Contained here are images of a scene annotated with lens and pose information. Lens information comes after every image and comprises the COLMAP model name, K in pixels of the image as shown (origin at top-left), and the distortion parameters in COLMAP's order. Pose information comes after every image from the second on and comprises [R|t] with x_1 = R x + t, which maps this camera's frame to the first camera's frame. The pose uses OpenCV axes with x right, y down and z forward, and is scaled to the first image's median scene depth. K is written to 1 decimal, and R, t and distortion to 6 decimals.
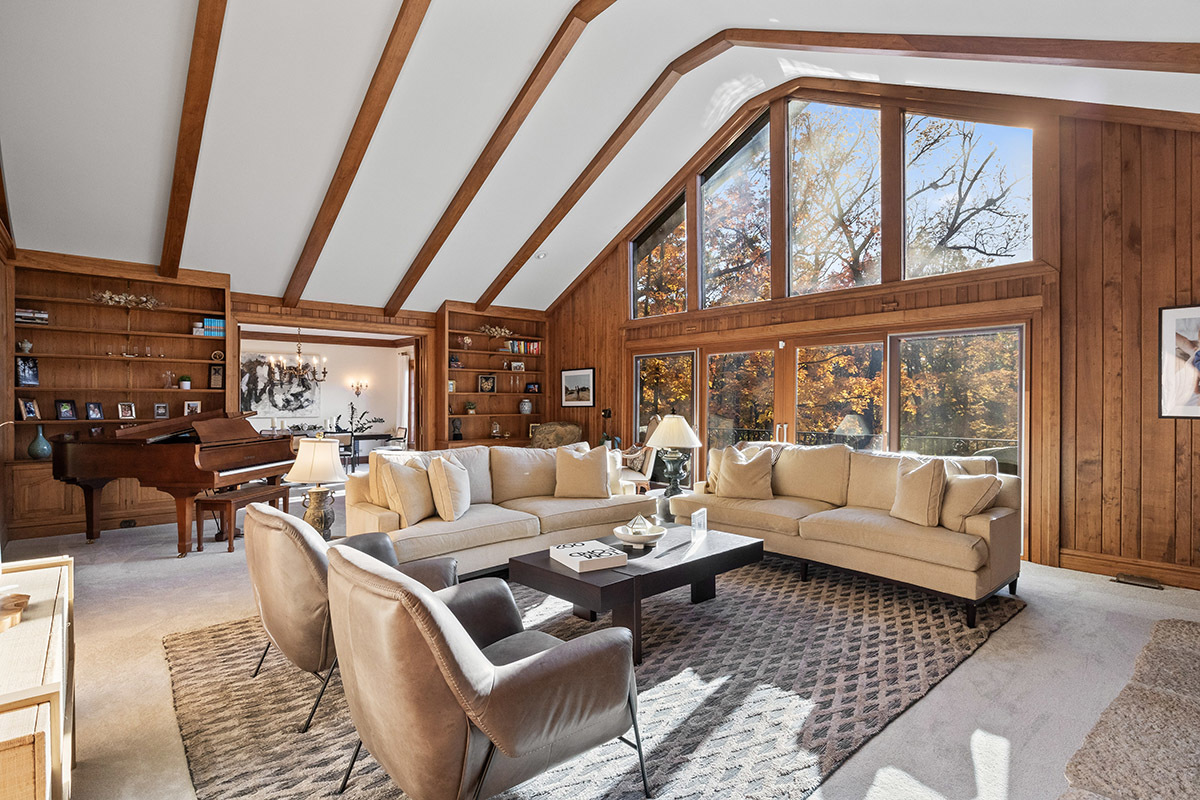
lens RADIAL K [[601.8, 0, 601.0], [0, 601.8, 404.8], [0, 0, 1]] dist [-0.003501, -0.000103]
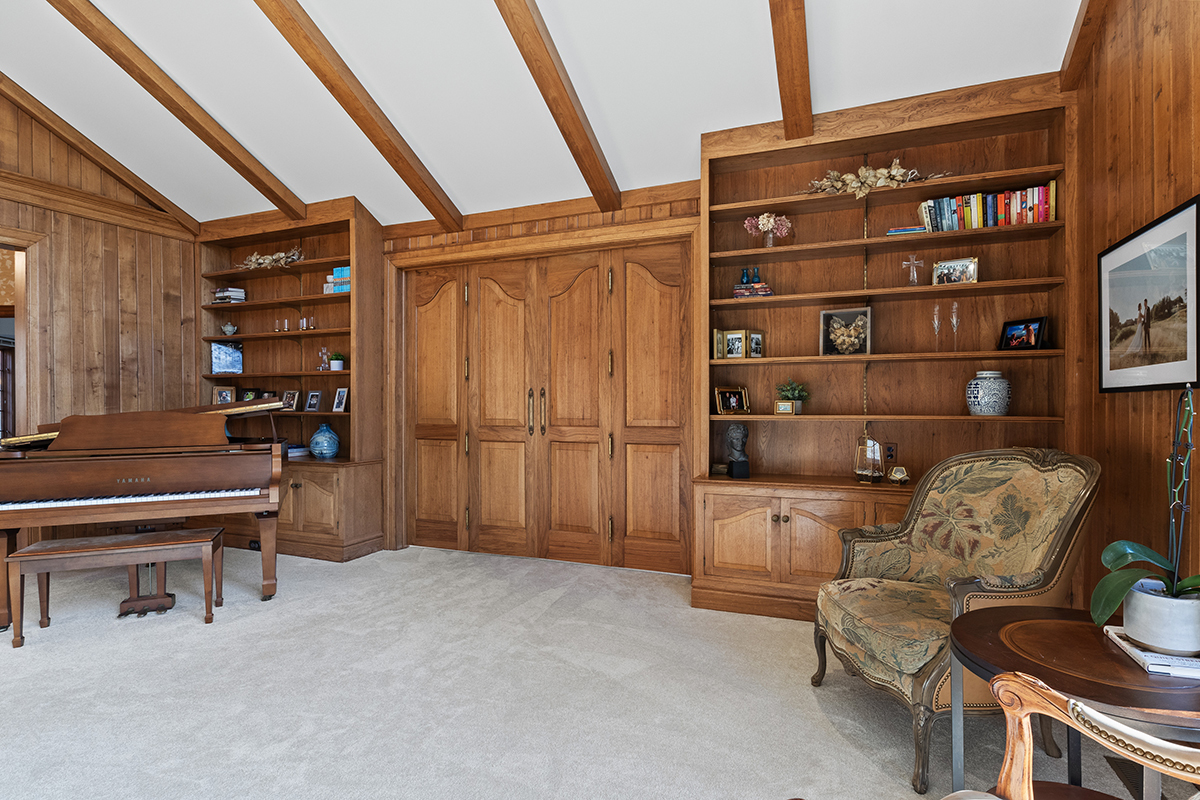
lens RADIAL K [[601.8, 0, 600.6], [0, 601.8, 402.6], [0, 0, 1]] dist [-0.003501, -0.000103]
pose [[0.451353, 0.001624, -0.892344, 0.072738], [0.001187, 0.999996, 0.002420, 0.007587], [0.892345, -0.002151, 0.451350, 0.697815]]
